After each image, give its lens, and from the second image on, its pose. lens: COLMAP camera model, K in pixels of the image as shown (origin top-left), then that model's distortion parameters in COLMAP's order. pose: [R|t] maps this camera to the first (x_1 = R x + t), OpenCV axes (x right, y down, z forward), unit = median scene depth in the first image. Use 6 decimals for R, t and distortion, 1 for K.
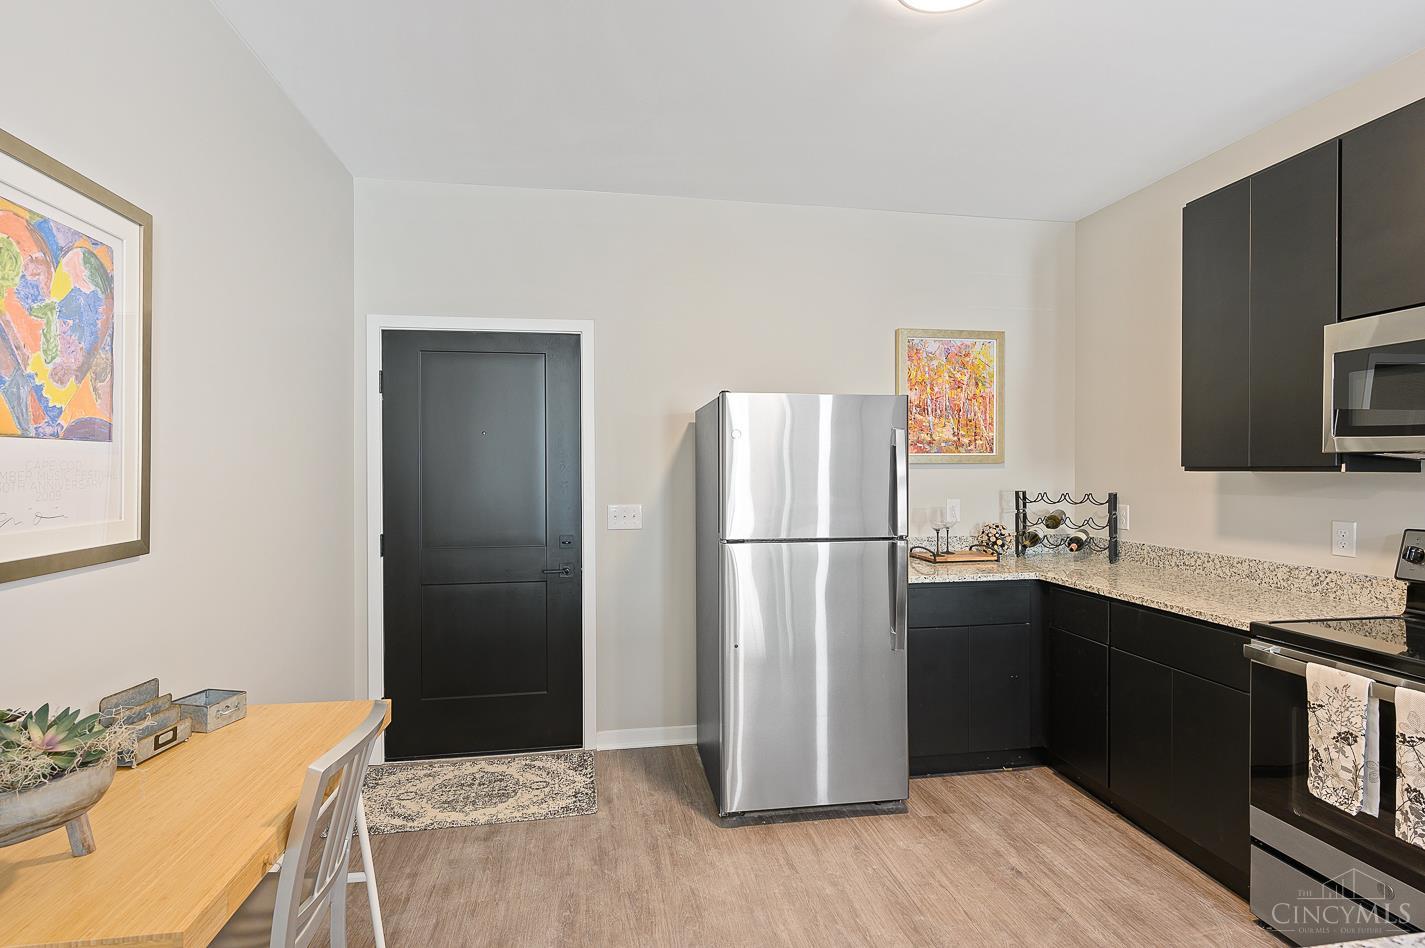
lens RADIAL K [[703.3, 0, 709.9], [0, 703.3, 467.4], [0, 0, 1]] dist [-0.022341, 0.011453]
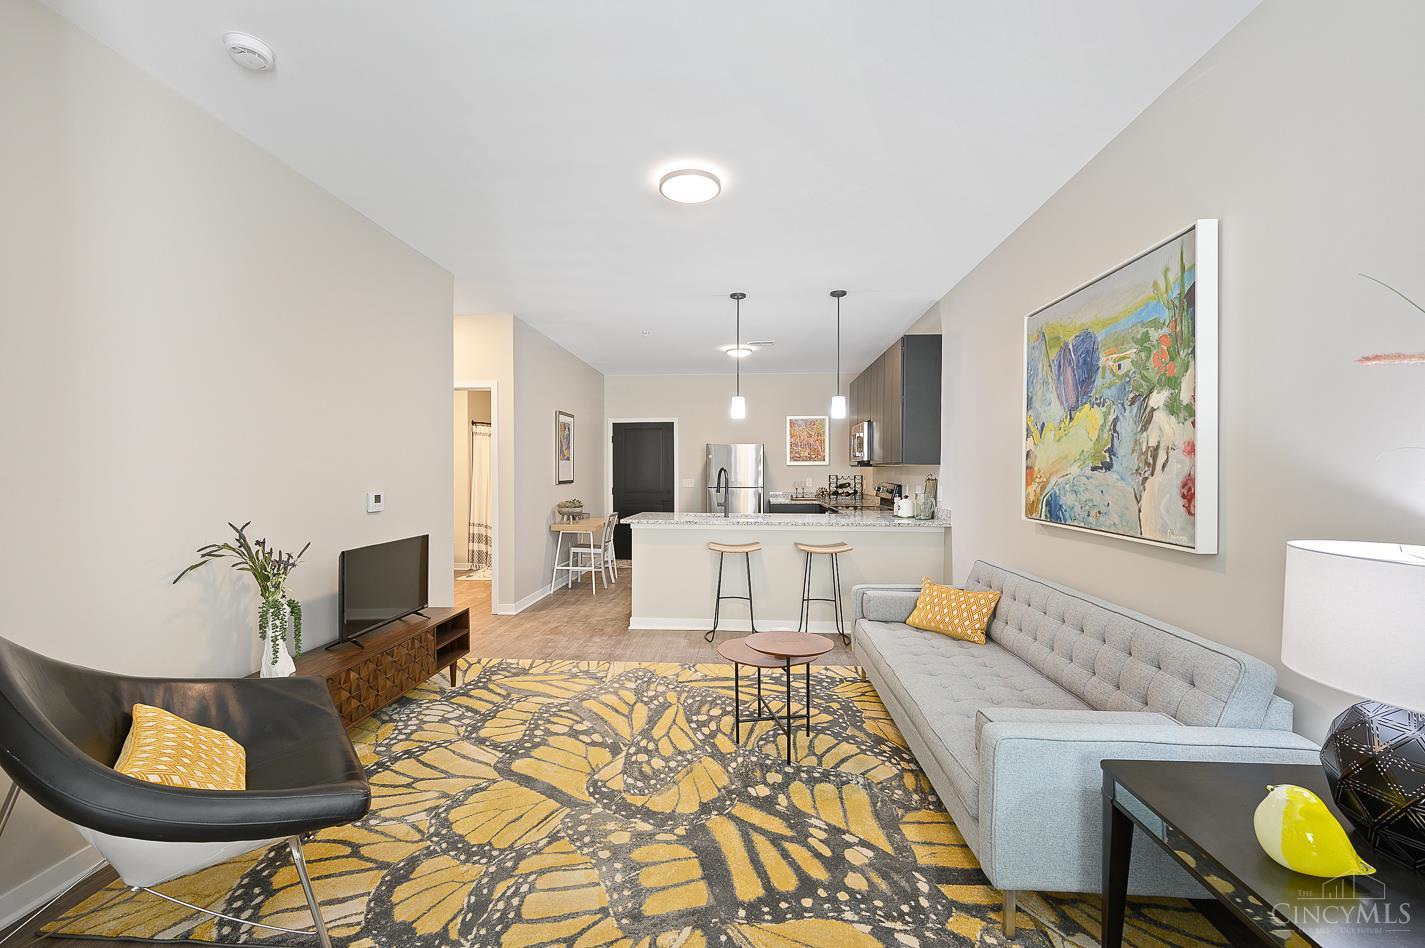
lens RADIAL K [[585.2, 0, 712.5], [0, 585.2, 474.0], [0, 0, 1]] dist [0.000539, 0.000016]
pose [[0.971831, -0.000152, -0.235680, 0.600928], [0.001089, 0.999992, 0.003846, 0.023083], [0.235678, -0.003994, 0.971823, -1.490117]]
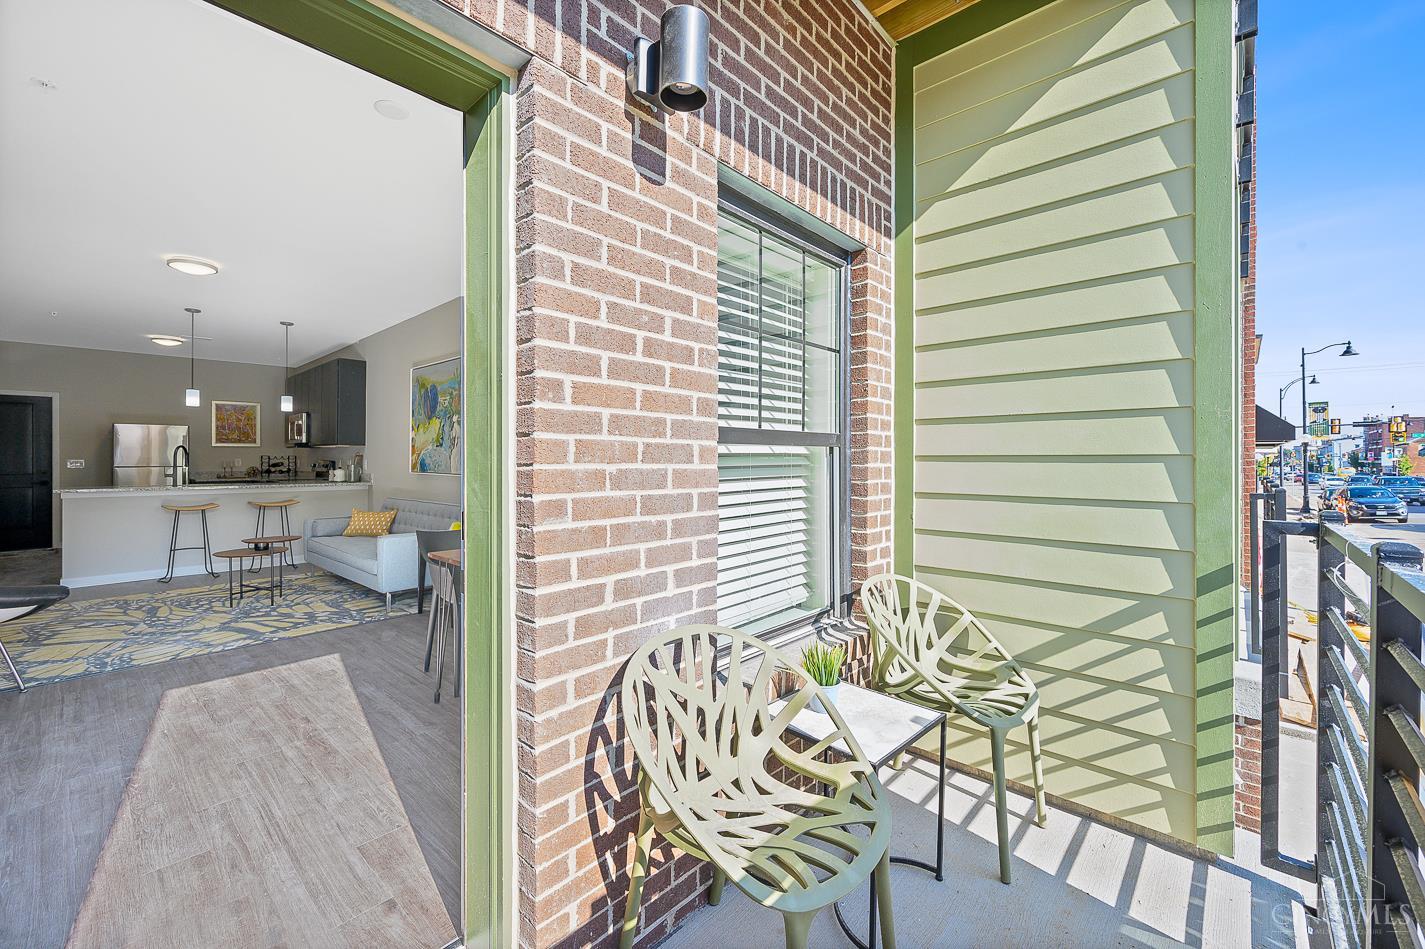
lens RADIAL K [[579.3, 0, 709.7], [0, 579.3, 456.7], [0, 0, 1]] dist [0.000416, 0.000044]
pose [[0.789063, -0.000816, 0.614312, 0.482882], [0.003500, 0.999989, -0.003167, 0.061221], [-0.614302, 0.004649, 0.789057, -2.535276]]
